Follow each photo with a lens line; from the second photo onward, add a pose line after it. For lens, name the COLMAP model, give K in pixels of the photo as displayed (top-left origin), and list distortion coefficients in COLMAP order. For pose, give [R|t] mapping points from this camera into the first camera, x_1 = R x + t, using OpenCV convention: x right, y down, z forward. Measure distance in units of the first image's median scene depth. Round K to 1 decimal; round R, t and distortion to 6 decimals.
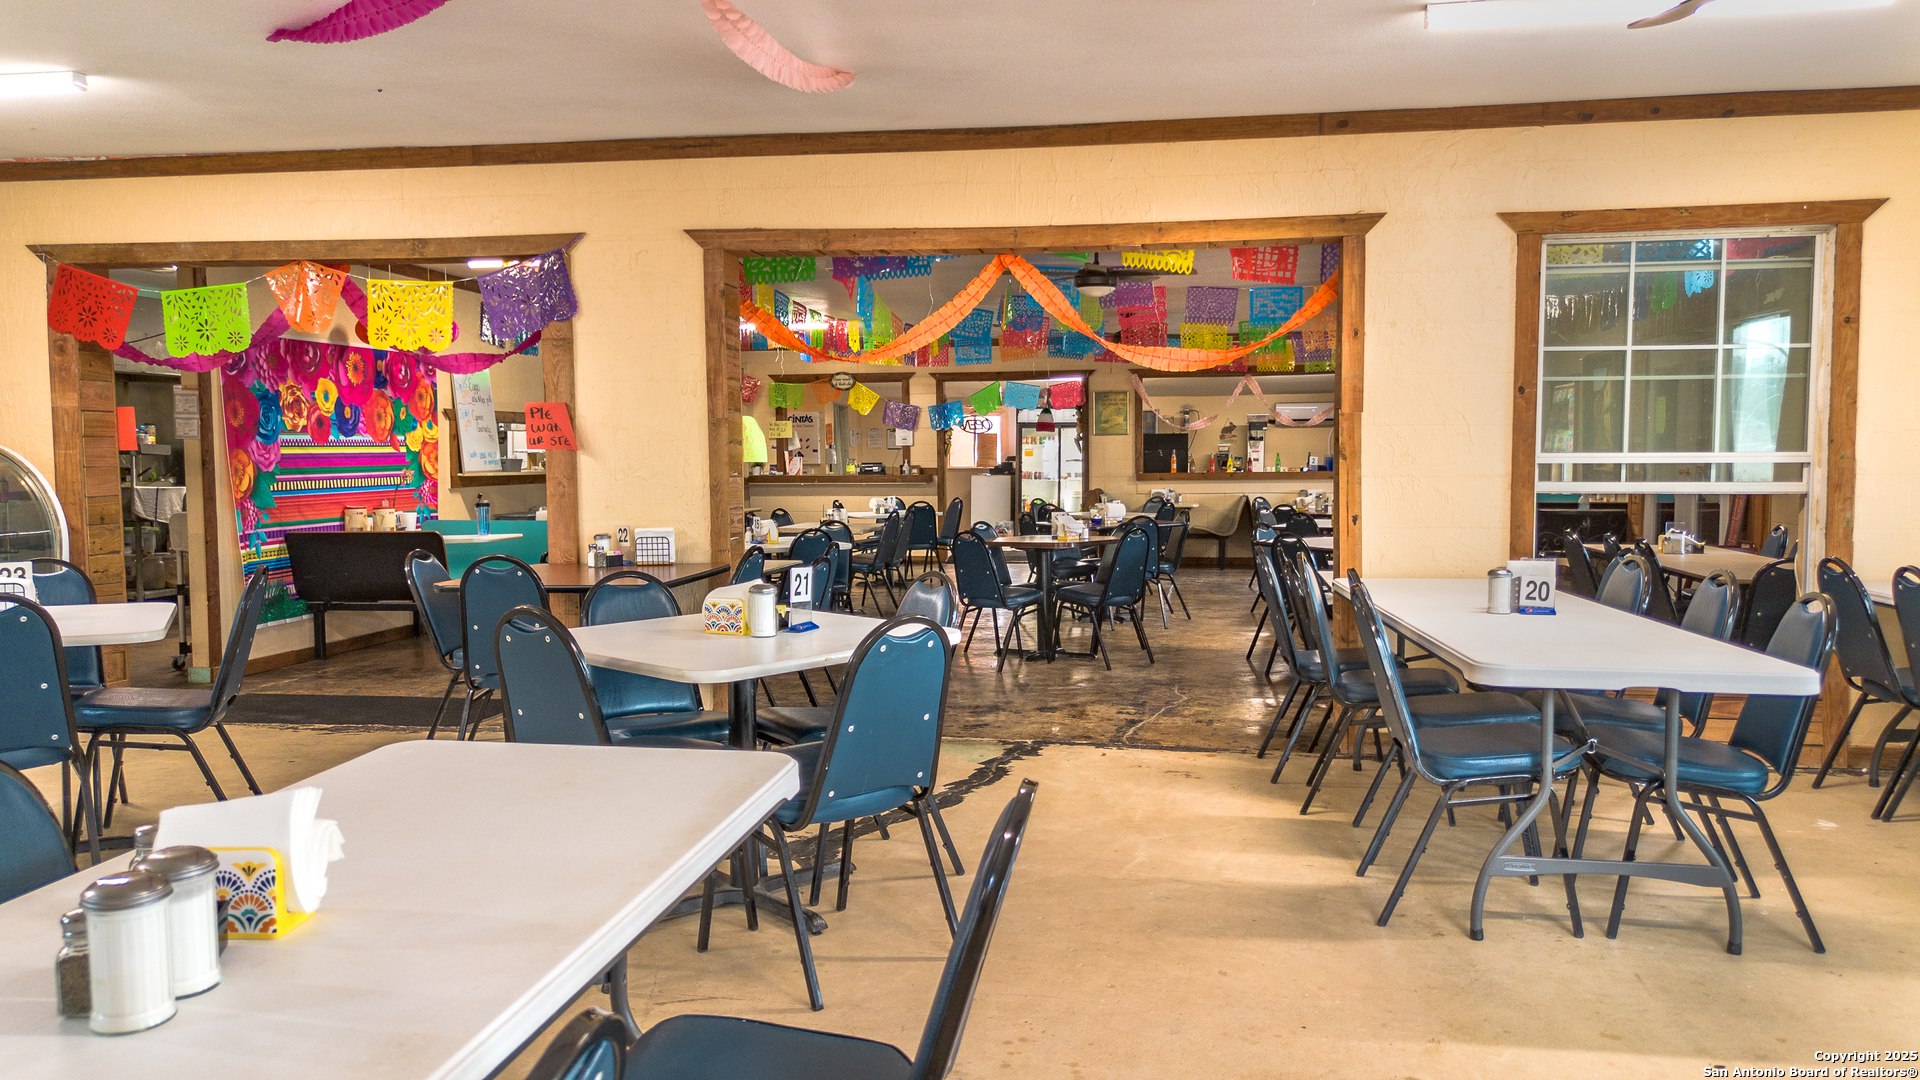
lens RADIAL K [[1368.0, 0, 965.3], [0, 1368.0, 540.5], [0, 0, 1]] dist [0.067256, -0.066130]
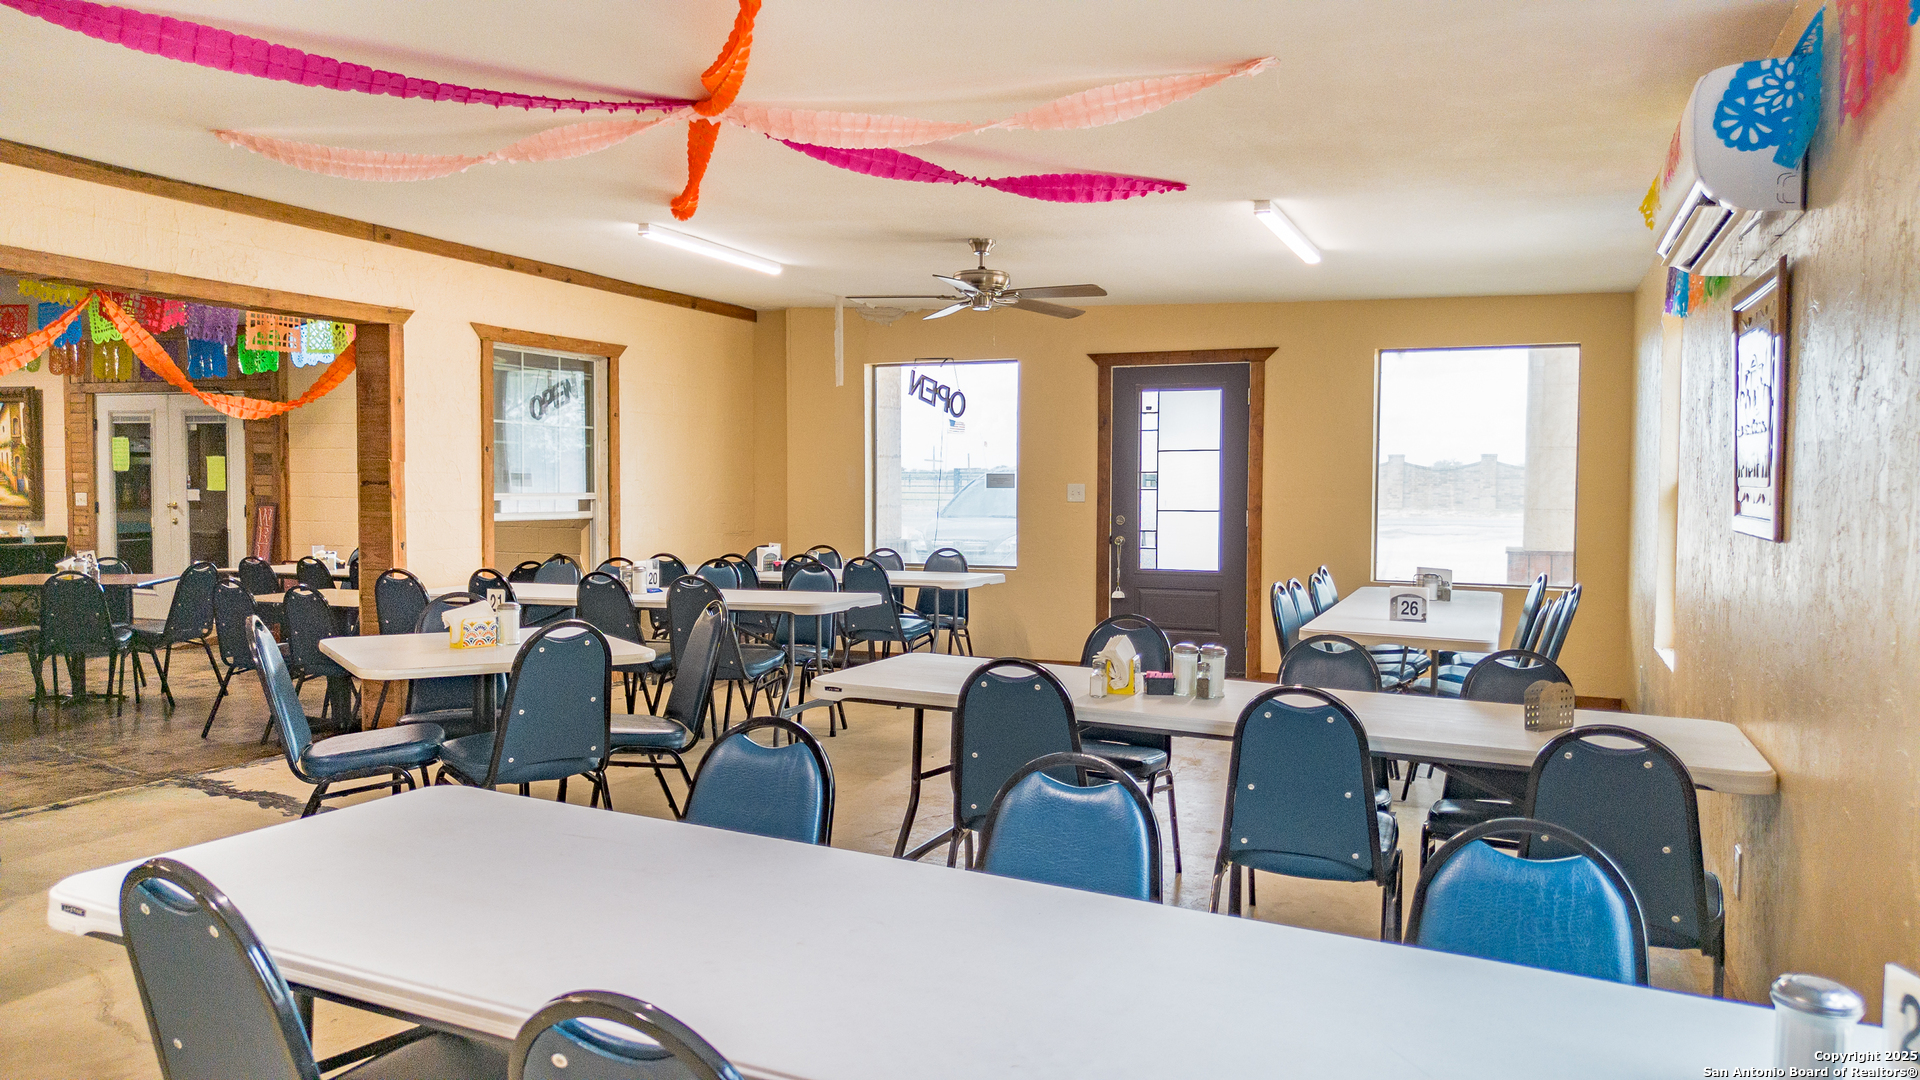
lens RADIAL K [[1368.0, 0, 961.2], [0, 1368.0, 541.7], [0, 0, 1]] dist [0.067256, -0.066130]
pose [[0.235822, -0.036966, 0.971093, -0.562132], [0.056767, 0.998094, 0.024208, -0.013717], [-0.970137, 0.049418, 0.237471, 0.128391]]
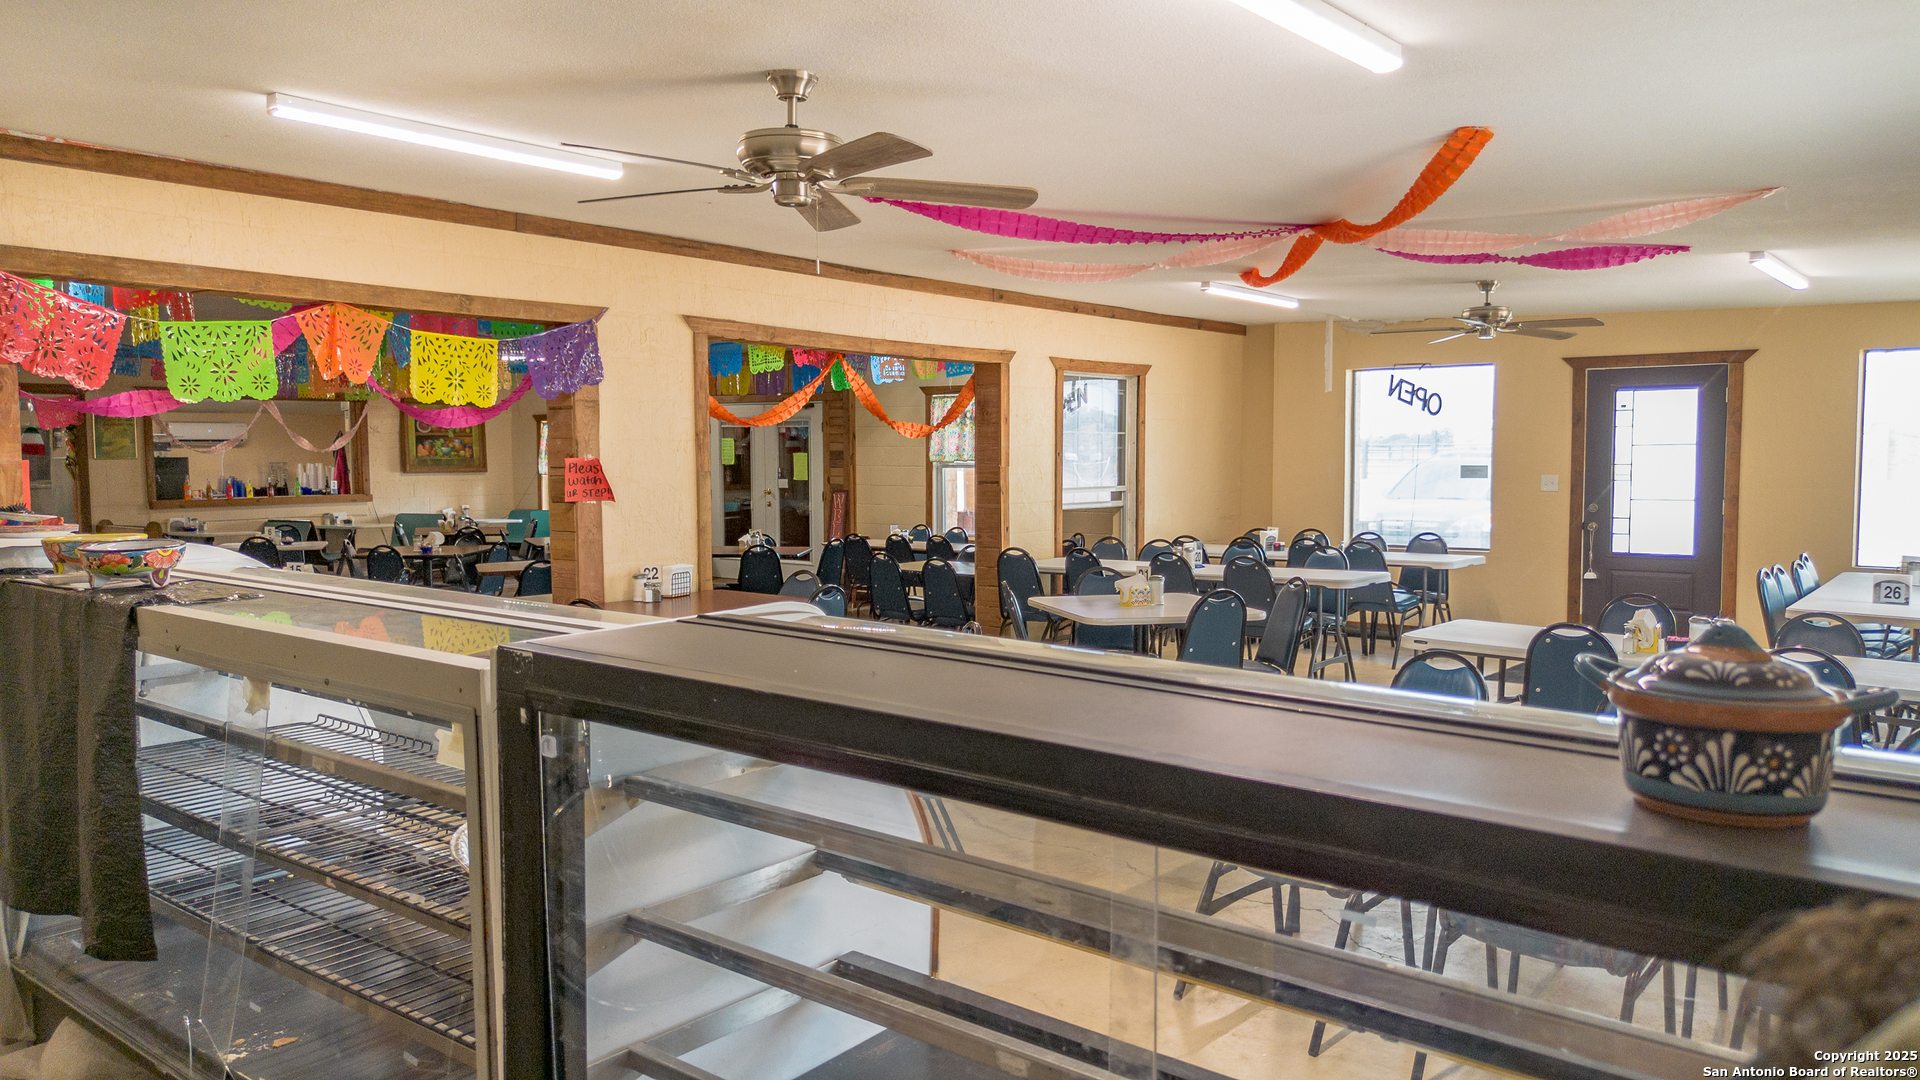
lens RADIAL K [[1368.0, 0, 965.0], [0, 1368.0, 540.3], [0, 0, 1]] dist [0.067256, -0.066130]
pose [[0.491032, -0.053074, 0.869523, -0.806806], [0.057476, 0.997941, 0.028455, -0.035429], [-0.869243, 0.036004, 0.493072, 0.144813]]
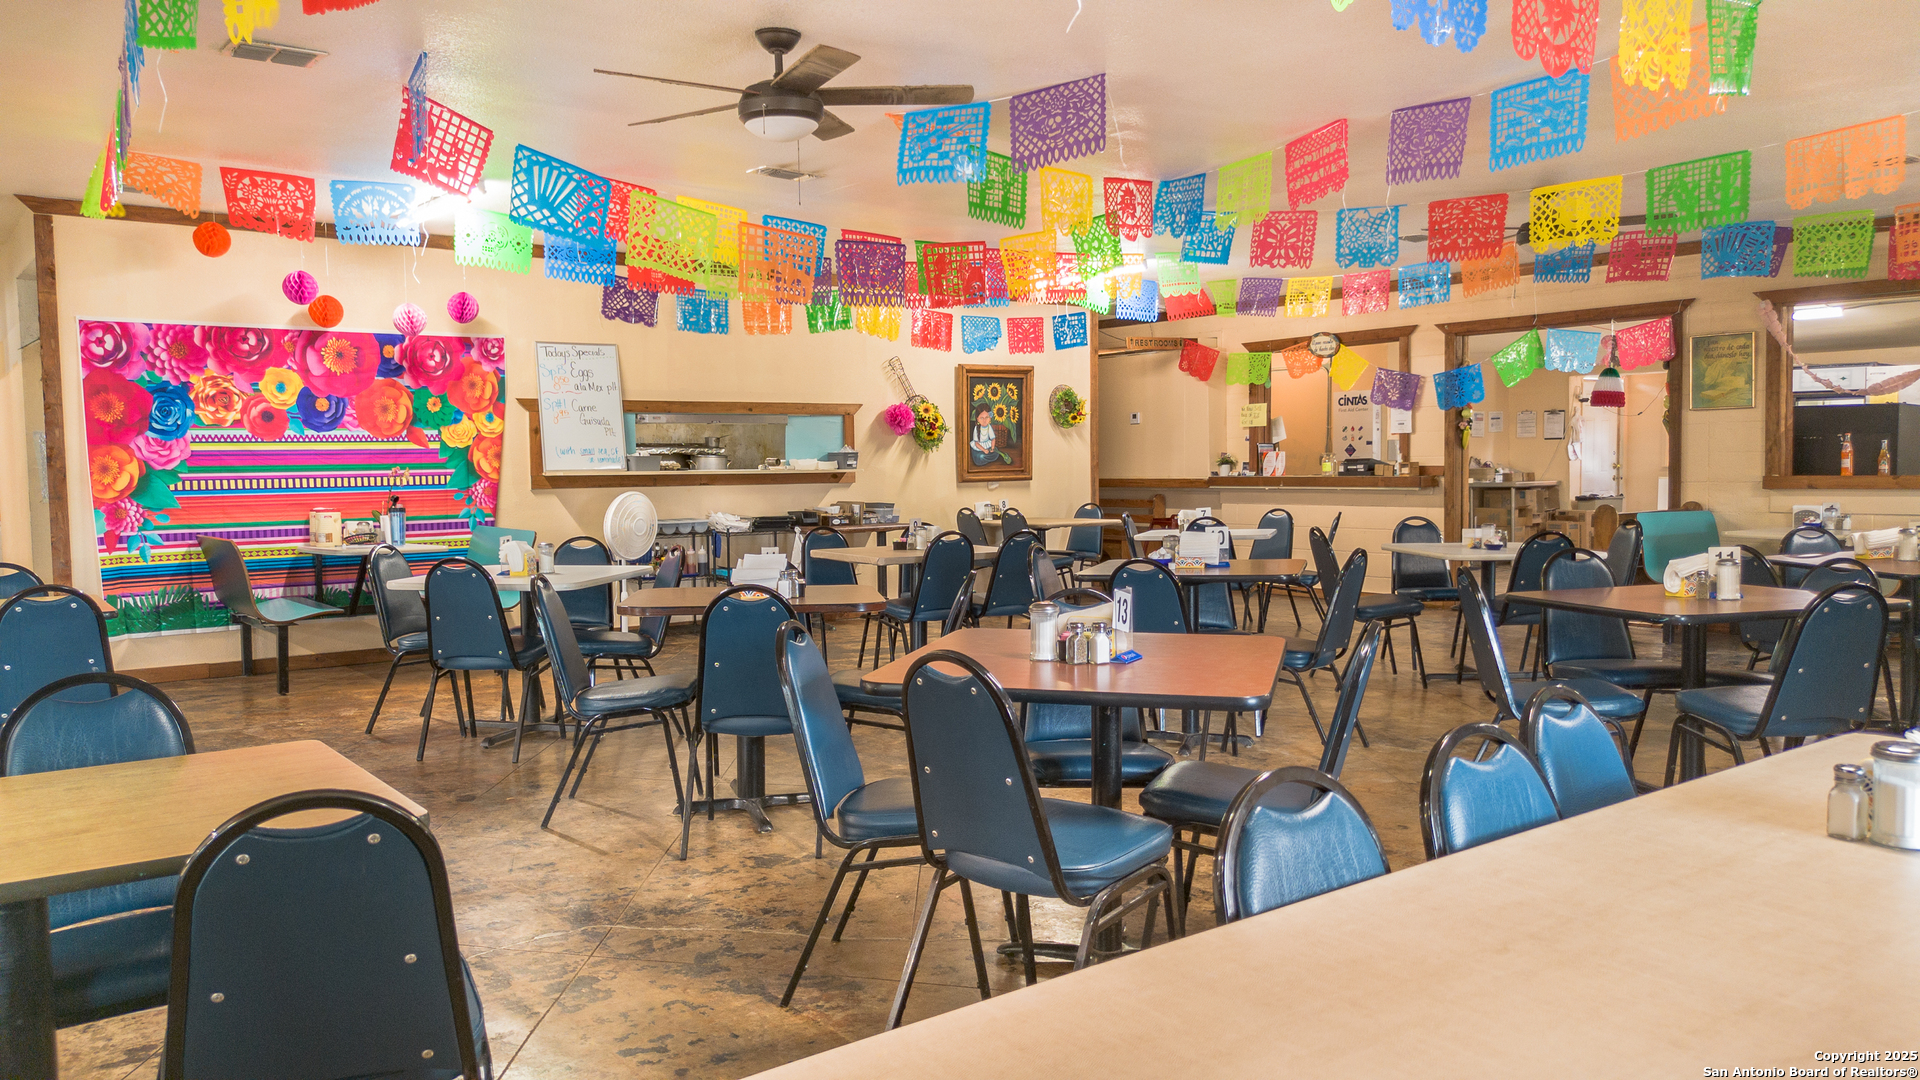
lens RADIAL K [[1368.0, 0, 966.7], [0, 1368.0, 540.0], [0, 0, 1]] dist [0.067256, -0.066130]
pose [[0.733987, 0.036983, -0.678156, 0.532990], [-0.036765, 0.999216, 0.014700, -0.036175], [0.678168, 0.014143, 0.734771, 0.687439]]
